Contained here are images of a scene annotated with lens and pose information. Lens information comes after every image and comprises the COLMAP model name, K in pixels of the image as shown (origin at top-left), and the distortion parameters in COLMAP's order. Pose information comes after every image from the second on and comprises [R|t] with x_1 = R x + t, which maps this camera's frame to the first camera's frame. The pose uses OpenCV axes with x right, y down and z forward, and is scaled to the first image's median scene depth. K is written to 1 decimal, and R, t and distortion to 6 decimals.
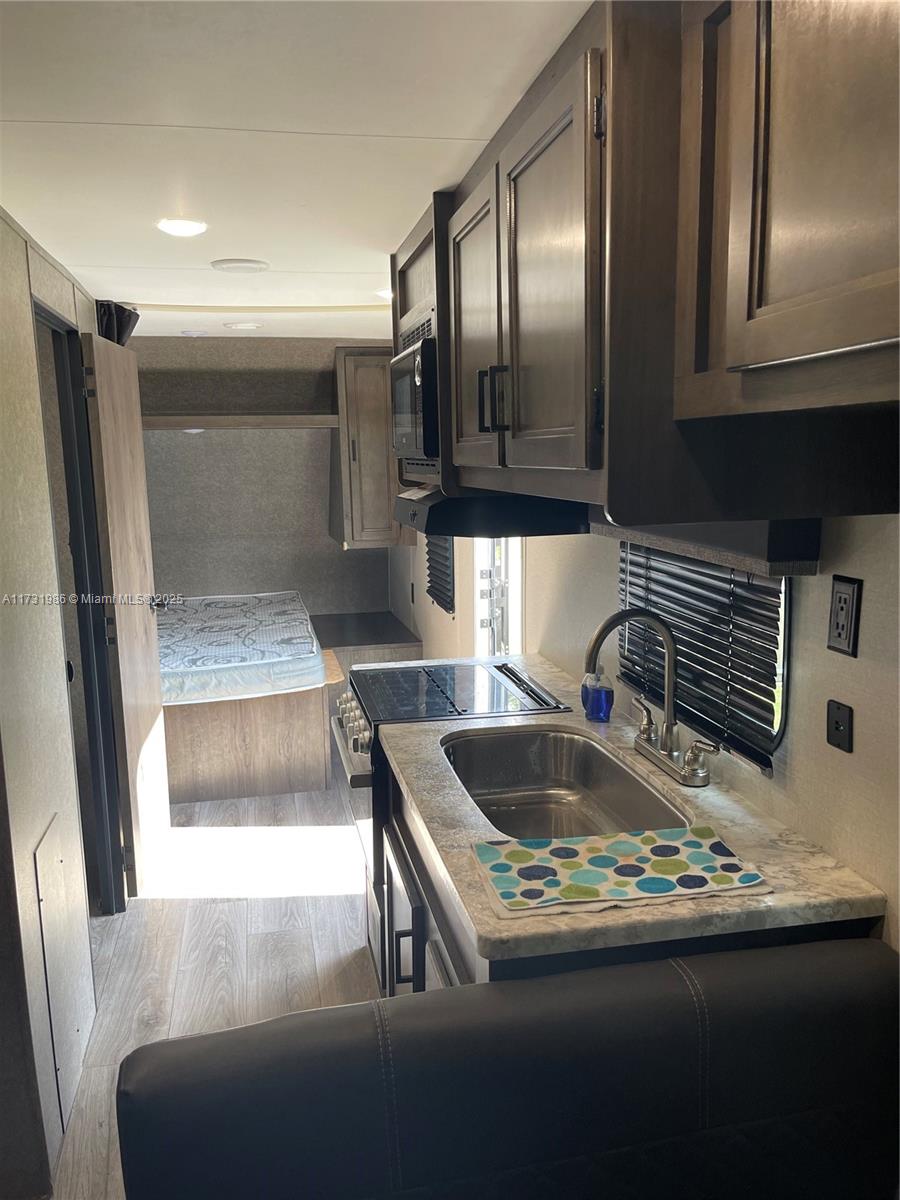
lens RADIAL K [[919.2, 0, 439.6], [0, 919.2, 601.7], [0, 0, 1]] dist [0.042325, -0.055251]
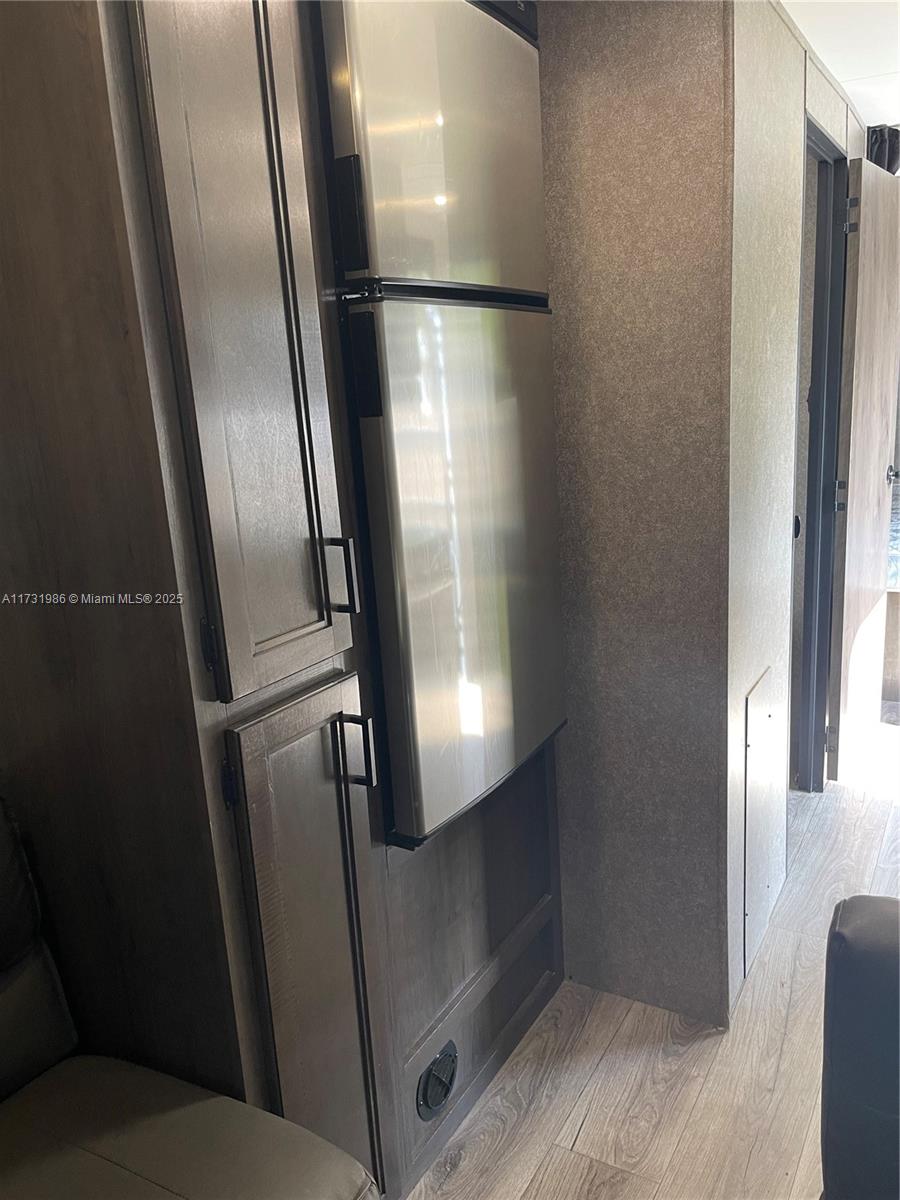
lens RADIAL K [[919.2, 0, 448.8], [0, 919.2, 599.6], [0, 0, 1]] dist [0.042325, -0.055251]
pose [[0.746101, 0.129081, -0.653201, -0.026506], [-0.064428, 0.990421, 0.122128, 0.041393], [0.662708, -0.049036, 0.747271, 0.033577]]
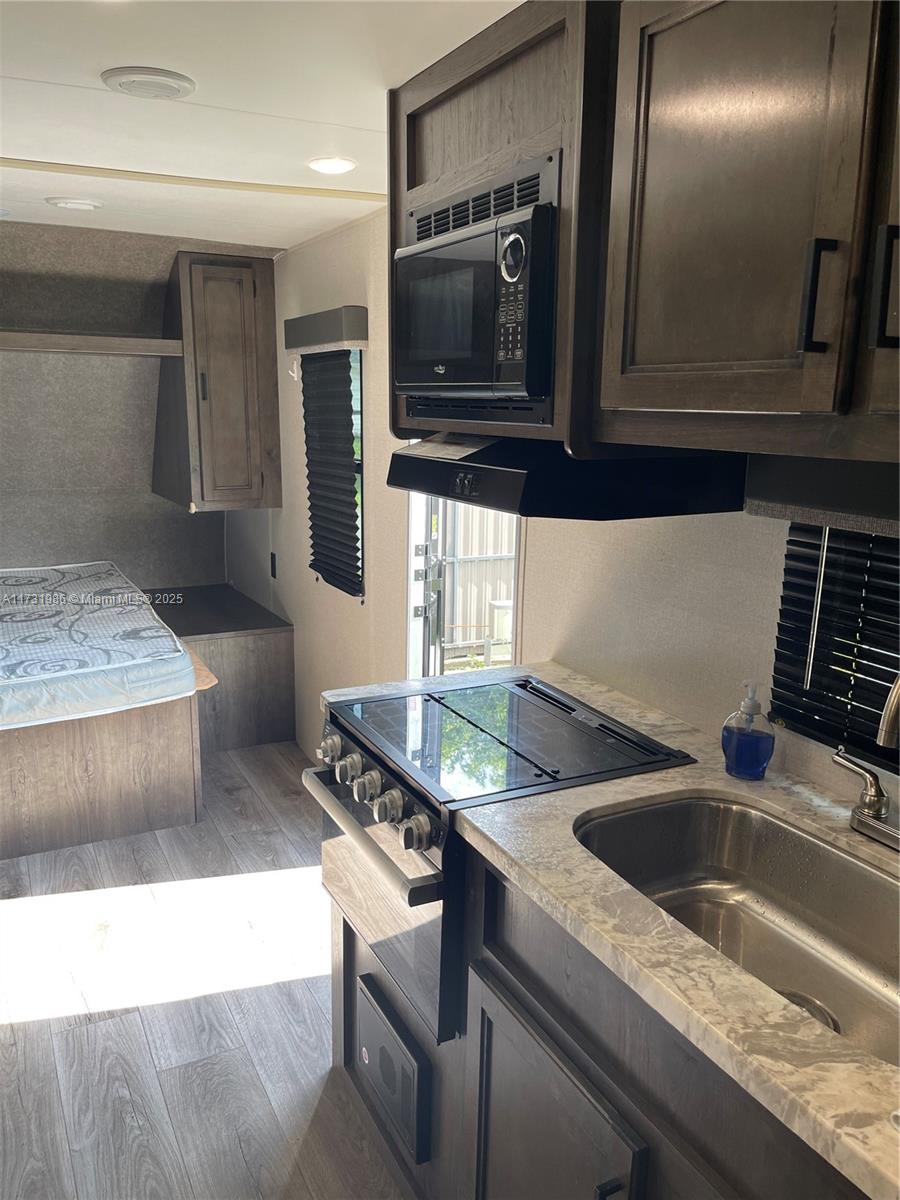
lens RADIAL K [[919.2, 0, 443.2], [0, 919.2, 603.5], [0, 0, 1]] dist [0.042325, -0.055251]
pose [[0.963391, -0.023828, 0.267038, -0.145013], [0.008945, 0.998345, 0.056813, -0.028706], [-0.267950, -0.052344, 0.962010, 0.226890]]
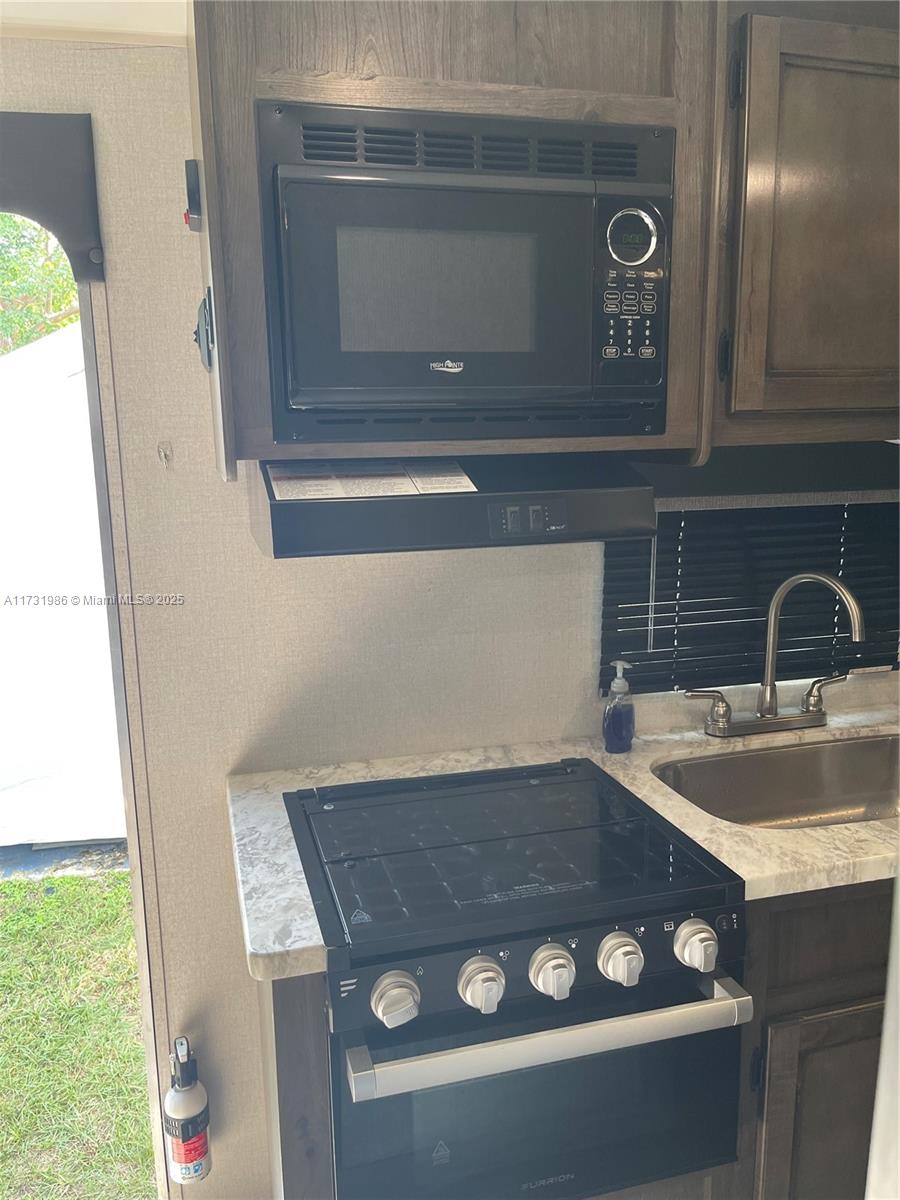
lens RADIAL K [[919.2, 0, 444.6], [0, 919.2, 609.1], [0, 0, 1]] dist [0.042325, -0.055251]
pose [[-0.069554, -0.169055, 0.983149, -0.342232], [0.180064, 0.967221, 0.179055, -0.093015], [-0.981193, 0.189484, -0.036834, 0.688877]]
